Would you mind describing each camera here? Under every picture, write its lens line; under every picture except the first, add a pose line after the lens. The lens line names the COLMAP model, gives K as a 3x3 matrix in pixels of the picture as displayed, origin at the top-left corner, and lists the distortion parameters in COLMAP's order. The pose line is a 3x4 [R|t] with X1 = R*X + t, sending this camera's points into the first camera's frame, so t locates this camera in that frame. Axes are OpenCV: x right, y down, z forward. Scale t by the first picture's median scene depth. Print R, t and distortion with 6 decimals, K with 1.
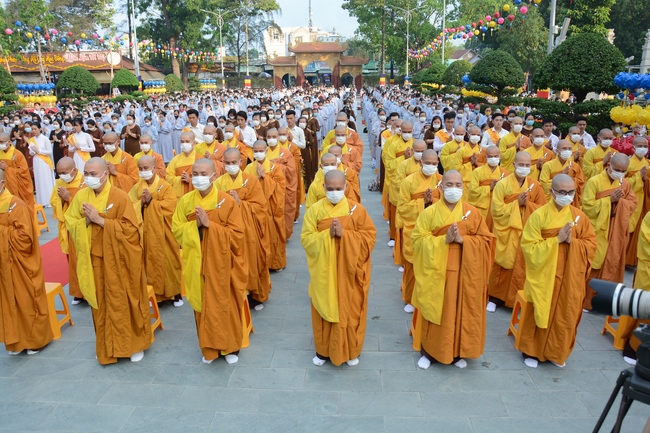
lens RADIAL K [[515.9, 0, 329.8], [0, 515.9, 227.3], [0, 0, 1]] dist [-0.153161, 0.125646]
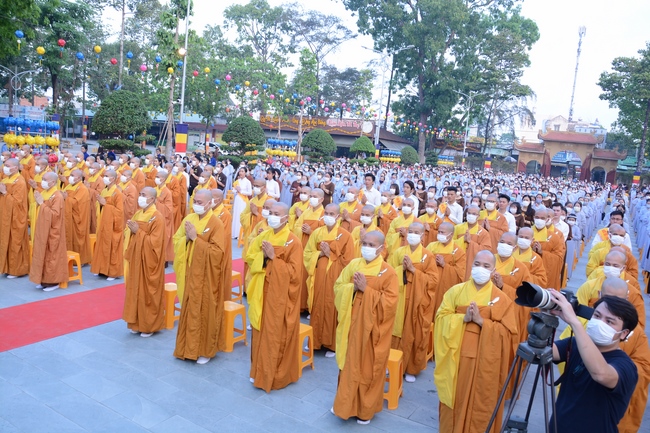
lens RADIAL K [[515.9, 0, 318.6], [0, 515.9, 219.4], [0, 0, 1]] dist [-0.153161, 0.125646]
pose [[0.871662, 0.154215, -0.465213, 0.024800], [-0.227047, 0.968268, -0.104440, 0.000155], [0.434345, 0.196661, 0.879016, 0.000624]]
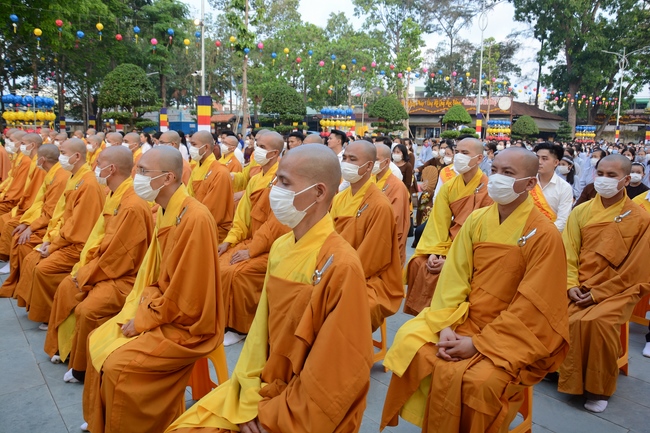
lens RADIAL K [[515.9, 0, 325.4], [0, 515.9, 218.9], [0, 0, 1]] dist [-0.153161, 0.125646]
pose [[0.664612, 0.145038, -0.732977, 0.082149], [-0.233929, 0.972053, -0.019765, -0.008924], [0.709626, 0.184600, 0.679966, 0.083465]]
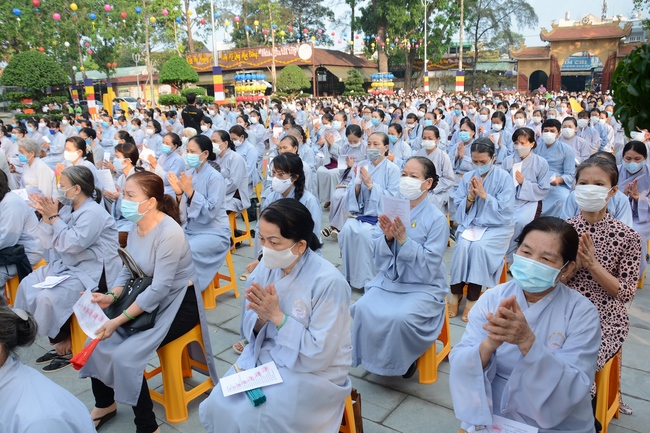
lens RADIAL K [[515.9, 0, 314.4], [0, 515.9, 208.2], [0, 0, 1]] dist [-0.153161, 0.125646]
pose [[0.827924, 0.113791, -0.549176, 0.071354], [-0.137463, 0.990505, -0.002000, -0.062000], [0.543734, 0.077147, 0.835704, 0.248000]]
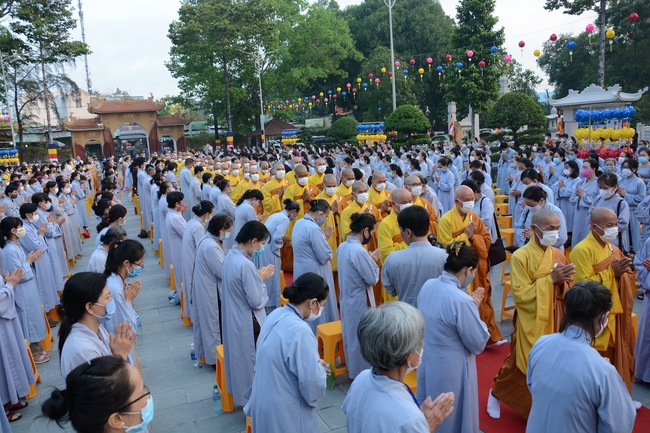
lens RADIAL K [[515.9, 0, 330.7], [0, 515.9, 220.0], [0, 0, 1]] dist [-0.153161, 0.125646]
pose [[0.894778, -0.115073, 0.431428, -0.103008], [0.171038, 0.980855, -0.093112, -0.048016], [-0.412454, 0.157105, 0.897329, 0.180458]]
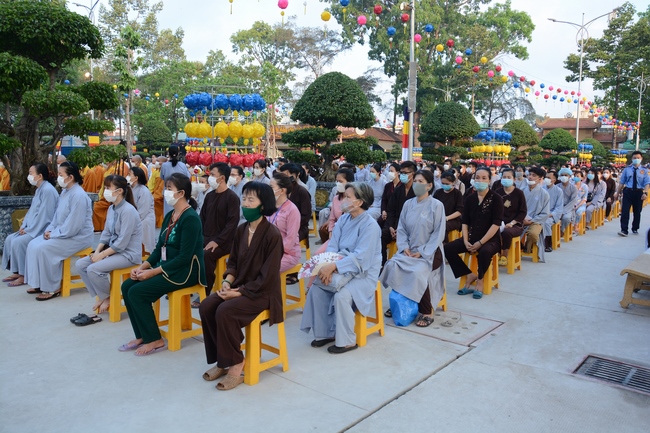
lens RADIAL K [[515.9, 0, 316.9], [0, 515.9, 210.9], [0, 0, 1]] dist [-0.153161, 0.125646]
pose [[0.788227, 0.085335, -0.609439, 0.192920], [-0.195224, 0.973859, -0.116134, 0.004923], [0.583598, 0.210517, 0.784281, 0.028903]]
